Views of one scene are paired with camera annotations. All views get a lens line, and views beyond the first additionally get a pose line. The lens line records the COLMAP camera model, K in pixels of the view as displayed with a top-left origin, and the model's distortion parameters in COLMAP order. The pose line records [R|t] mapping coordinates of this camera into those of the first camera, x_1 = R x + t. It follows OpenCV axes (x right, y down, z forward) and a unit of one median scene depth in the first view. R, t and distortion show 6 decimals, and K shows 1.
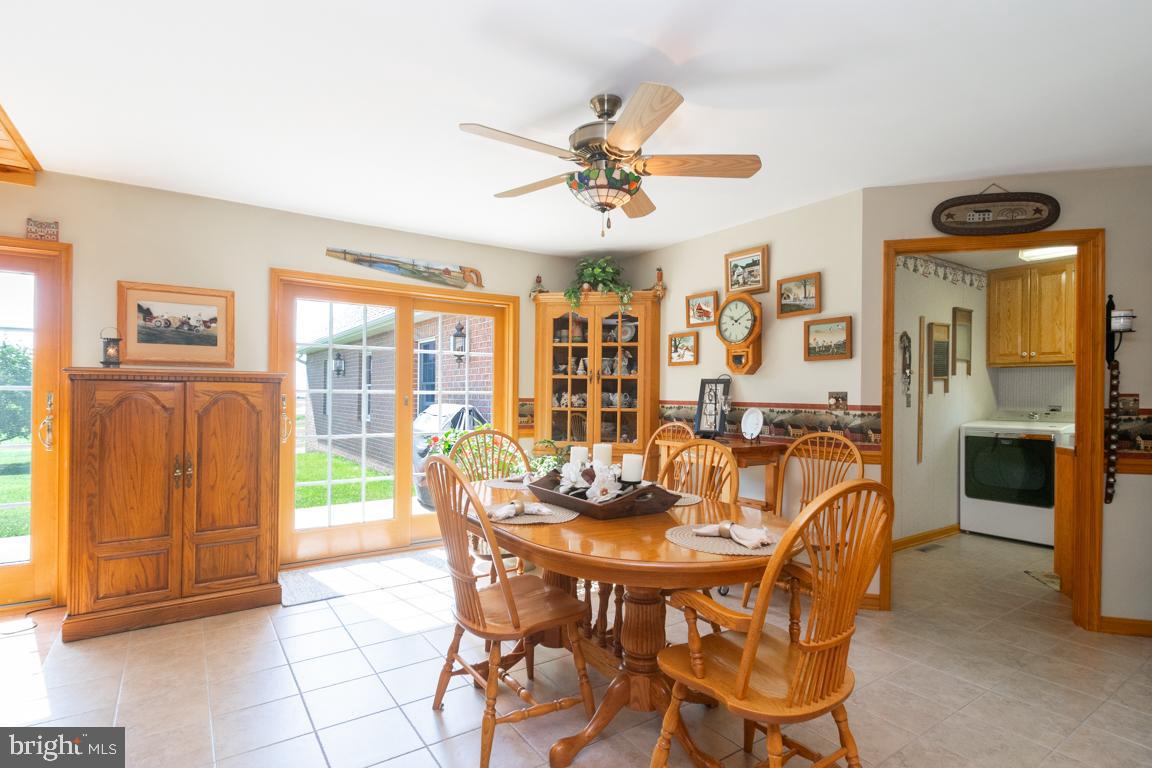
lens RADIAL K [[560.5, 0, 573.8], [0, 560.5, 391.4], [0, 0, 1]] dist [0.002372, 0.000221]
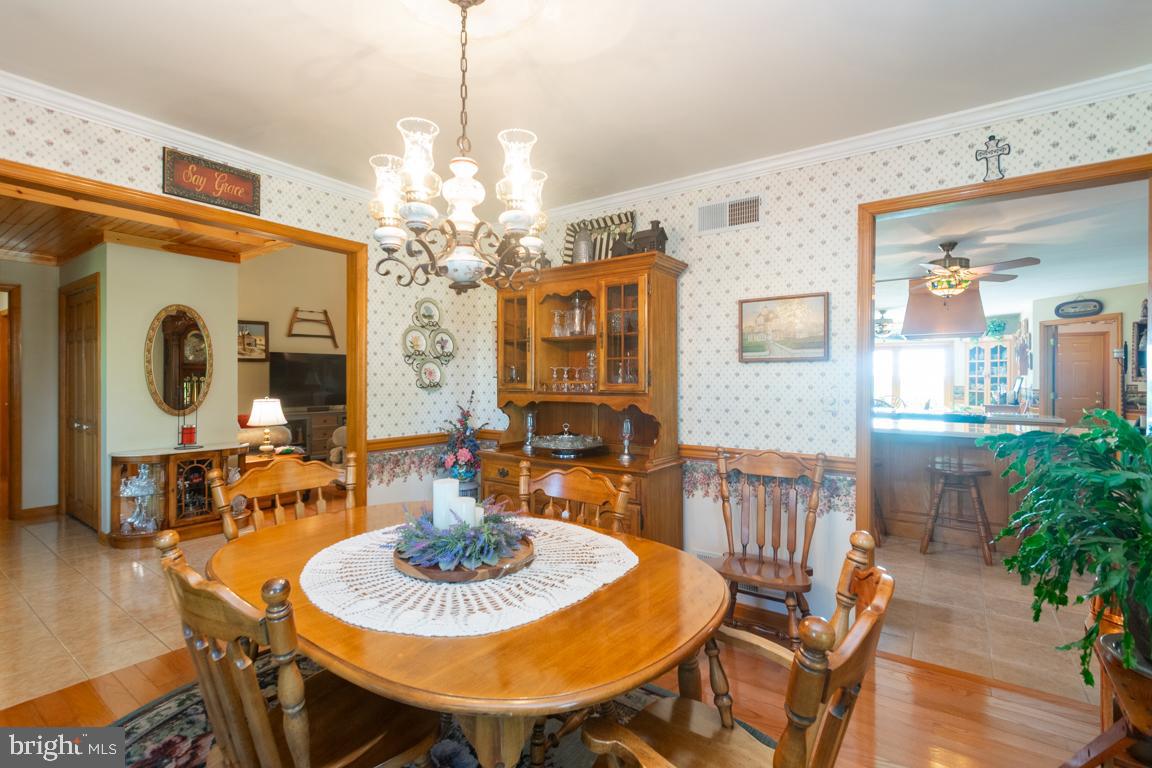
lens RADIAL K [[511.8, 0, 574.3], [0, 511.8, 382.3], [0, 0, 1]] dist [-0.002604, -0.000842]
pose [[0.327991, 0.000576, -0.944681, 1.773918], [0.000362, 1.000000, 0.000735, -0.005900], [0.944681, -0.000583, 0.327991, -1.461257]]
